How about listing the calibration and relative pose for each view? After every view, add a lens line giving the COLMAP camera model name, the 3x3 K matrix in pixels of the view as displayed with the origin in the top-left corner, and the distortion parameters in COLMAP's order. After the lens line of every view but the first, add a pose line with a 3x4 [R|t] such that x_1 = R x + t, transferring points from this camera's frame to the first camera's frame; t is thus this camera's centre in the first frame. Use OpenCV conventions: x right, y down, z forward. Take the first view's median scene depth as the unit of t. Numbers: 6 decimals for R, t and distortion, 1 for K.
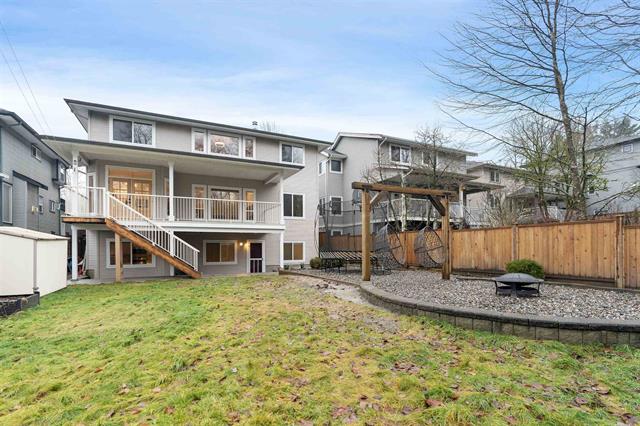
lens RADIAL K [[294.2, 0, 330.5], [0, 294.2, 248.9], [0, 0, 1]] dist [0.002974, 0.000966]
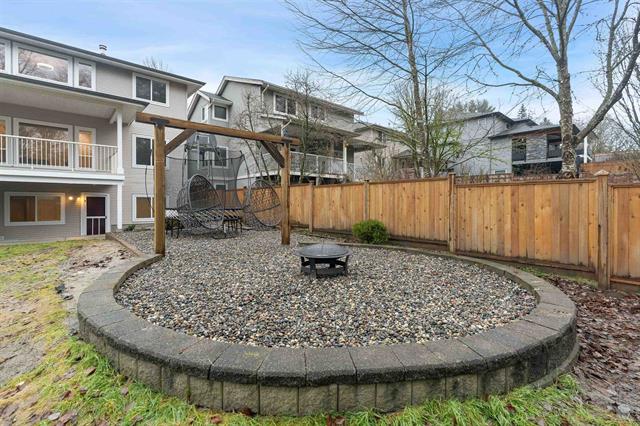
lens RADIAL K [[294.2, 0, 320.1], [0, 294.2, 206.4], [0, 0, 1]] dist [0.002974, 0.000966]
pose [[0.961451, 0.004294, 0.274942, 0.109536], [-0.006563, 0.999952, 0.007331, -0.004453], [-0.274897, -0.008853, 0.961433, 0.075306]]
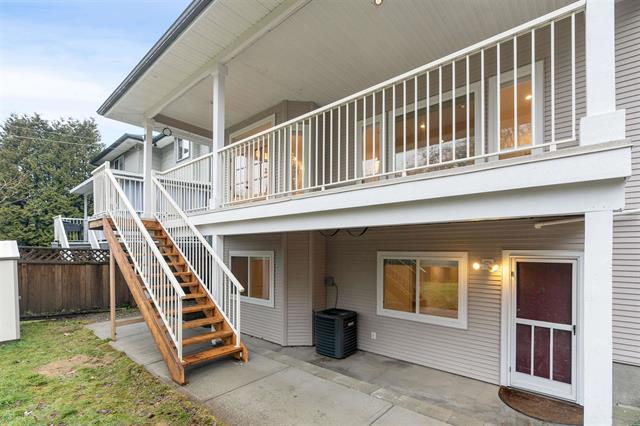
lens RADIAL K [[294.2, 0, 324.2], [0, 294.2, 248.8], [0, 0, 1]] dist [0.002974, 0.000966]
pose [[0.395408, 0.000879, -0.918505, -0.088590], [-0.008221, 0.999963, -0.002582, -0.031076], [0.918469, 0.008572, 0.395401, 0.725569]]
